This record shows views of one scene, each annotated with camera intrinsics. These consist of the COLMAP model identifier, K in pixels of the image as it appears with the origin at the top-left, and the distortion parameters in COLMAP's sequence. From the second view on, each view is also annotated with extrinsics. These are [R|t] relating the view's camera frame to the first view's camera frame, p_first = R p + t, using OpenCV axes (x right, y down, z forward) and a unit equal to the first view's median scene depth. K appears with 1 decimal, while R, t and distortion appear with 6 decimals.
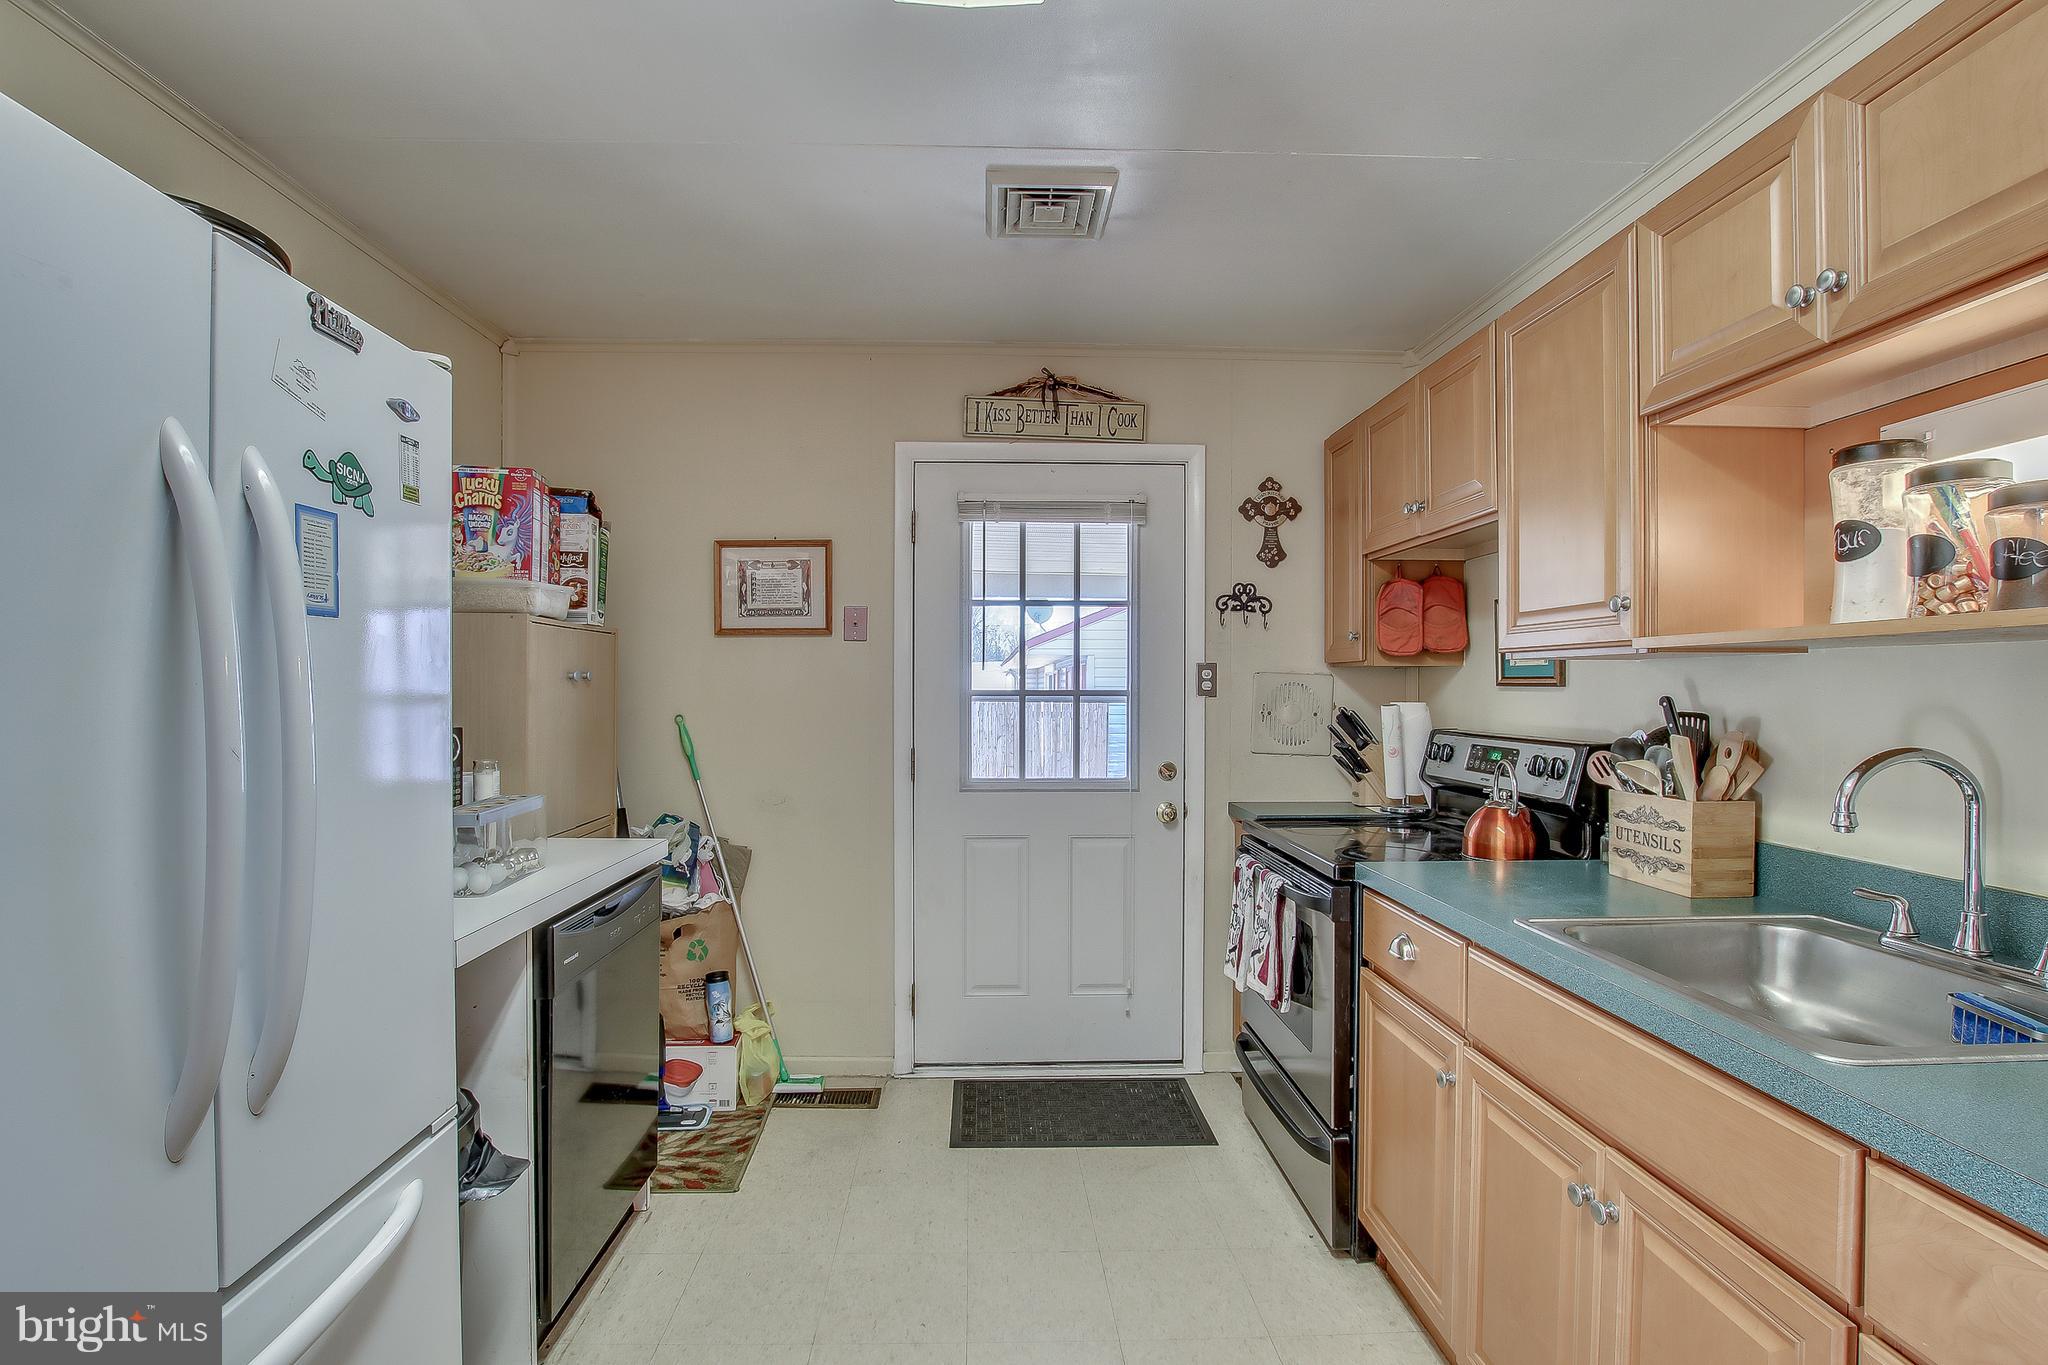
lens RADIAL K [[971.8, 0, 979.6], [0, 971.8, 686.8], [0, 0, 1]] dist [-0.029305, 0.003700]
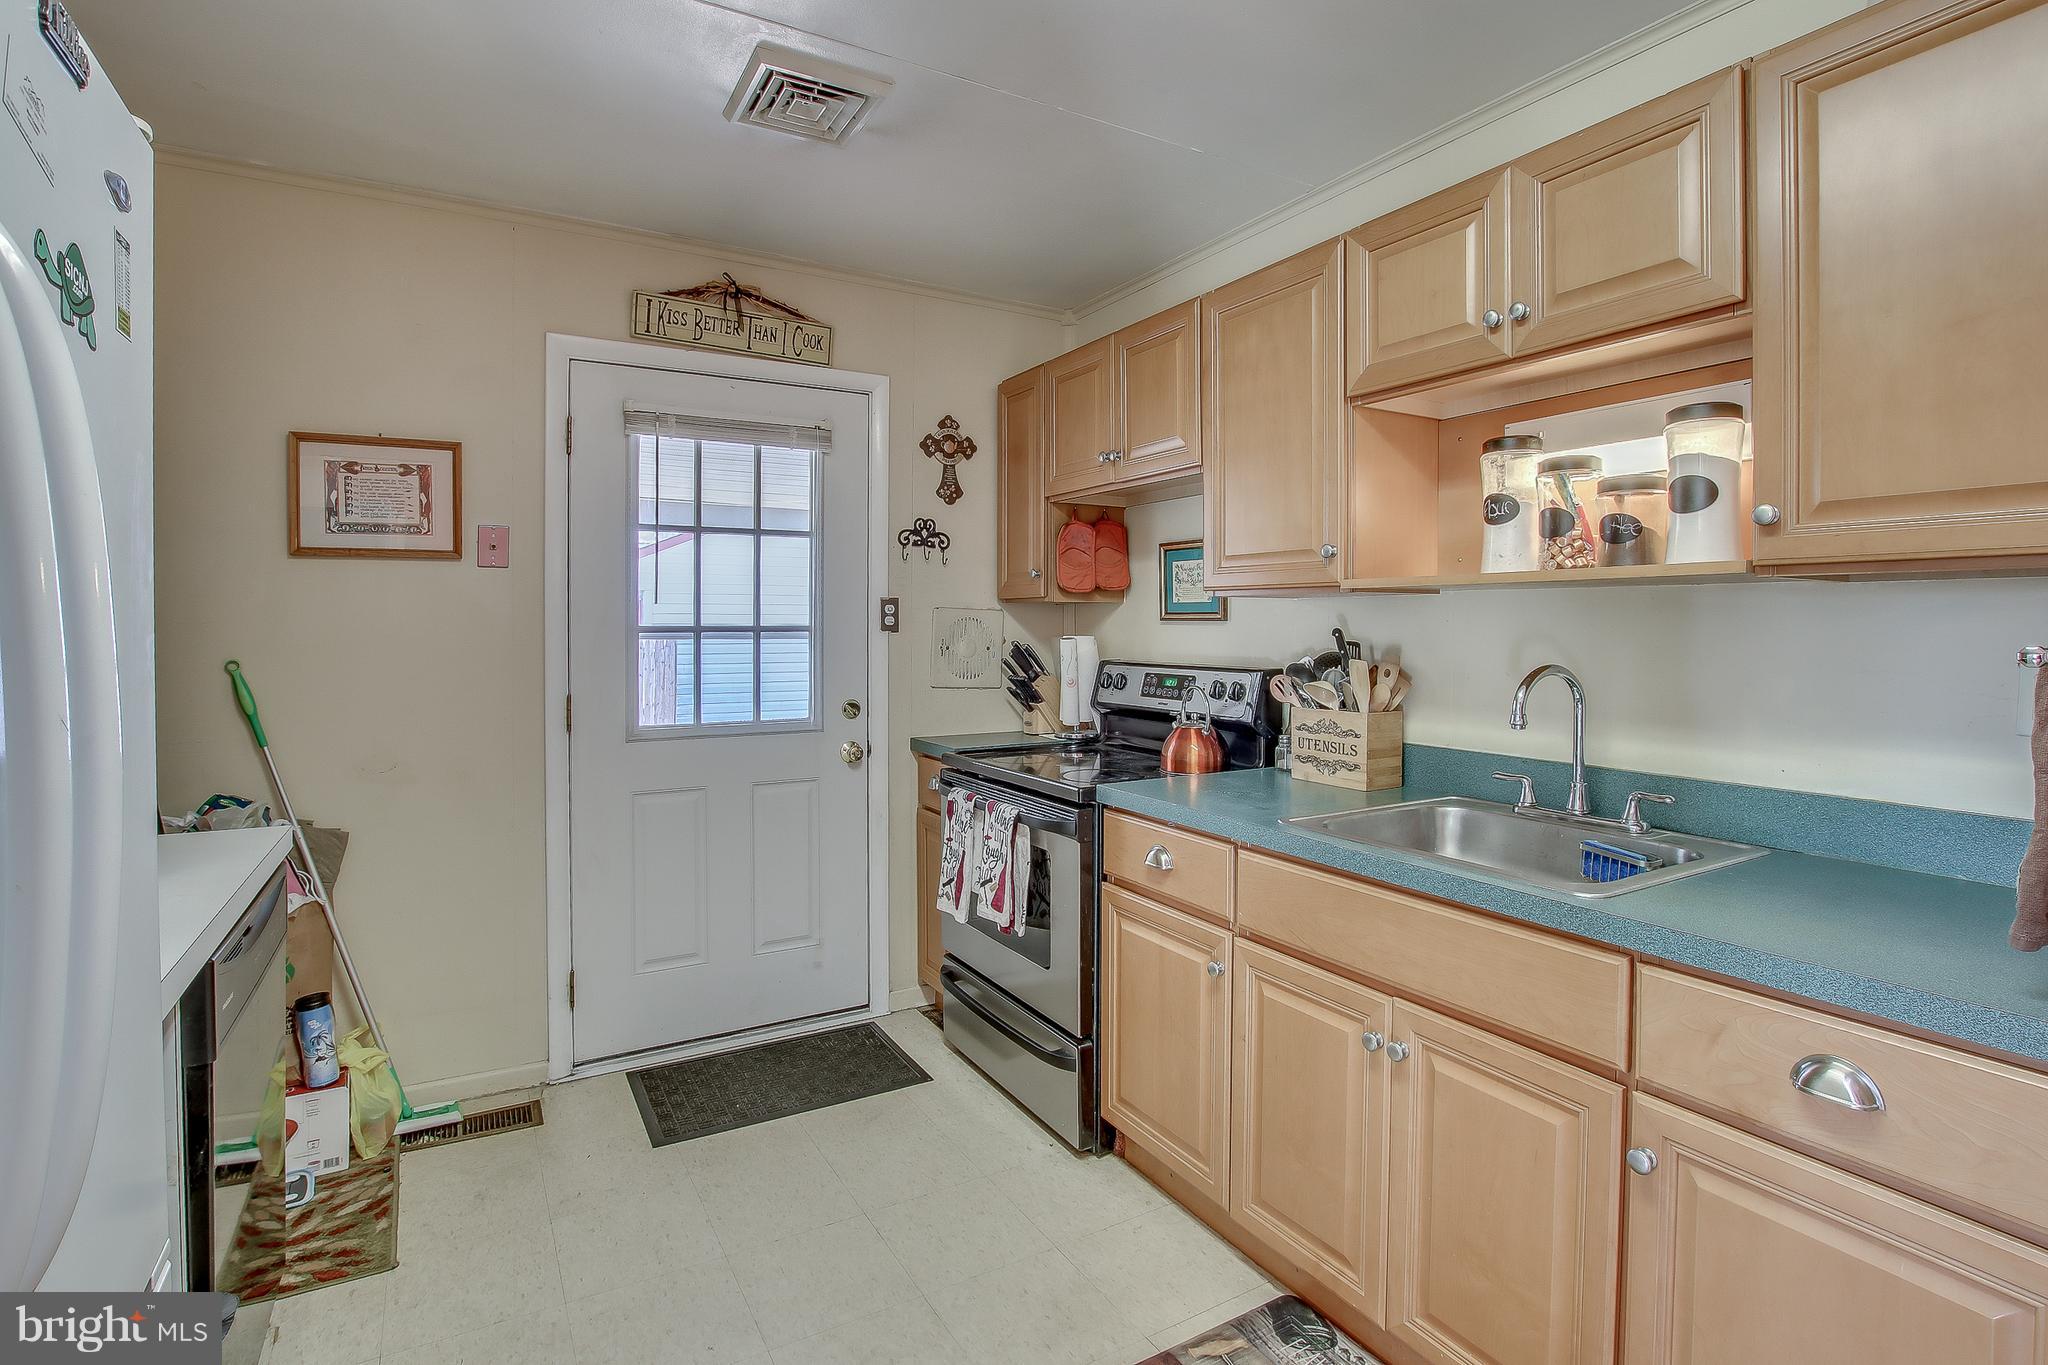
lens RADIAL K [[998.8, 0, 1034.0], [0, 998.8, 627.6], [0, 0, 1]] dist [-0.024563, 0.001208]
pose [[0.878539, -0.004923, 0.477645, -0.145700], [0.002682, 0.999982, 0.005374, 0.000700], [-0.477663, -0.003441, 0.878537, 0.045084]]
